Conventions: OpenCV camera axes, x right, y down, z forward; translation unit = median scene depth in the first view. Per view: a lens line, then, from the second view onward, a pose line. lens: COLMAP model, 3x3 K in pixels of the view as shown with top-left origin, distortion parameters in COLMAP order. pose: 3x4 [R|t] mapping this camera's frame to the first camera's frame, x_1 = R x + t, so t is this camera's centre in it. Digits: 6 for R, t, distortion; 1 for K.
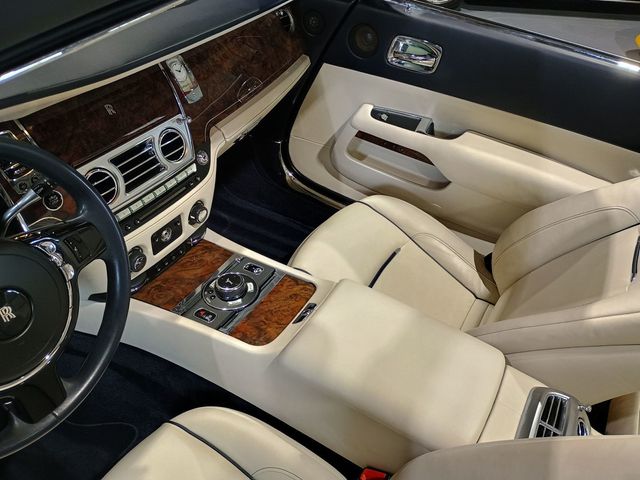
lens RADIAL K [[557.0, 0, 331.0], [0, 557.0, 245.9], [0, 0, 1]] dist [0.059153, -0.060188]
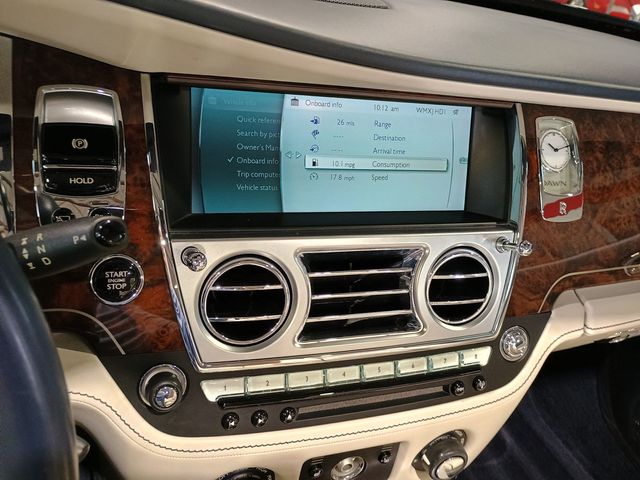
lens RADIAL K [[557.0, 0, 331.0], [0, 557.0, 245.9], [0, 0, 1]] dist [0.059153, -0.060188]
pose [[0.760127, 0.360423, -0.540650, -0.137373], [-0.495241, 0.860010, -0.122960, -0.103548], [0.420646, 0.361217, 0.832213, 0.583969]]
